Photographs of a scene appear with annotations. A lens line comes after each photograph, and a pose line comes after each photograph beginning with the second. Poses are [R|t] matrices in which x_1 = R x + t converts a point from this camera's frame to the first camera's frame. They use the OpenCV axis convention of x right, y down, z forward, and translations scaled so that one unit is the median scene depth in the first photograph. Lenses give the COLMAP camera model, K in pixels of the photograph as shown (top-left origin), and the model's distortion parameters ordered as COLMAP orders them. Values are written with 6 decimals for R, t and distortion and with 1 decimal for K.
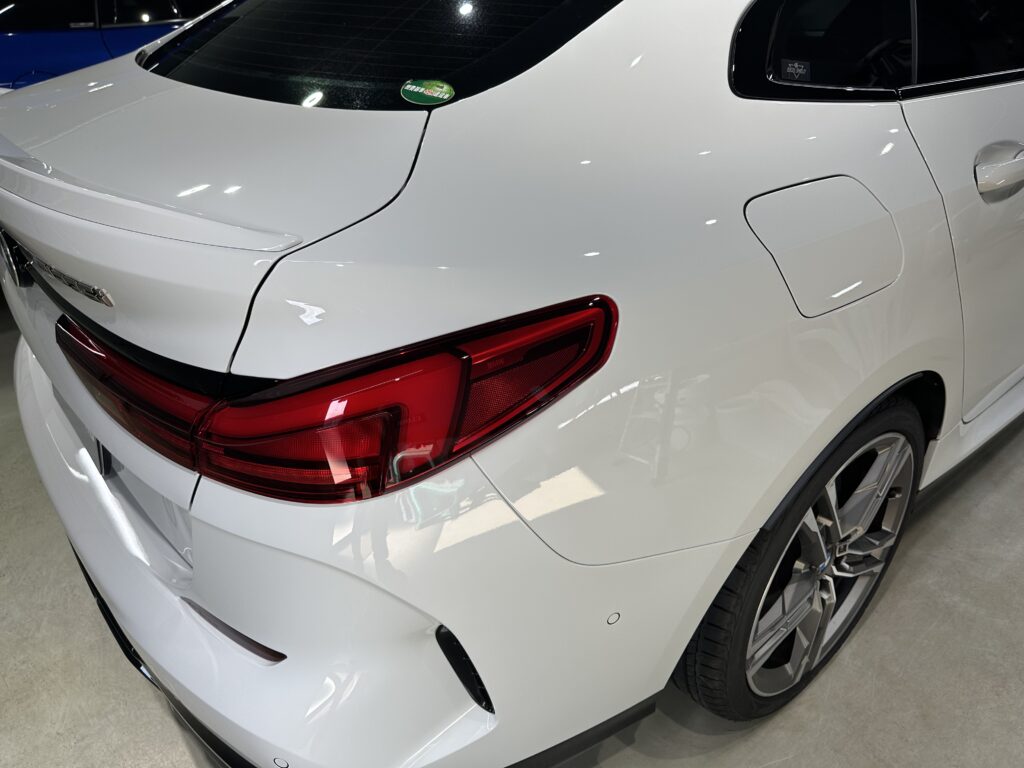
lens RADIAL K [[730.7, 0, 509.6], [0, 730.7, 379.4], [0, 0, 1]] dist [-0.003420, -0.008669]
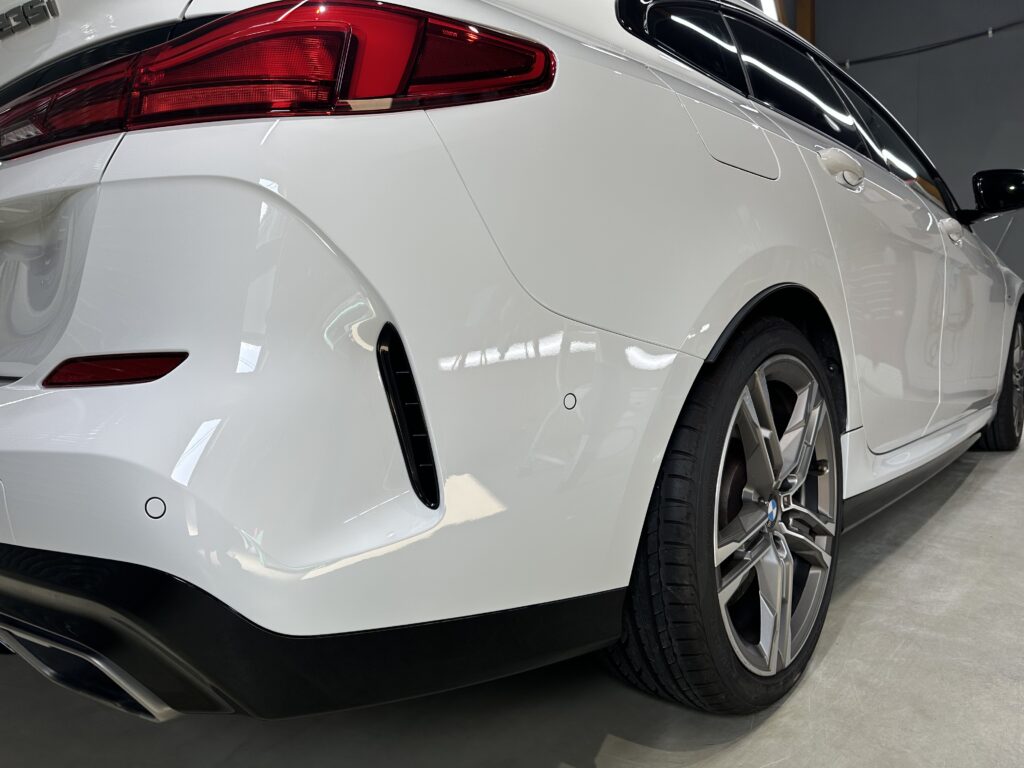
lens RADIAL K [[717.6, 0, 512.0], [0, 717.6, 384.0], [0, 0, 1]] dist [-0.008862, -0.003703]
pose [[0.987210, 0.022337, 0.157852, -0.047153], [0.055691, 0.879442, -0.472738, 0.503891], [-0.149382, 0.475482, 0.866950, 0.163879]]
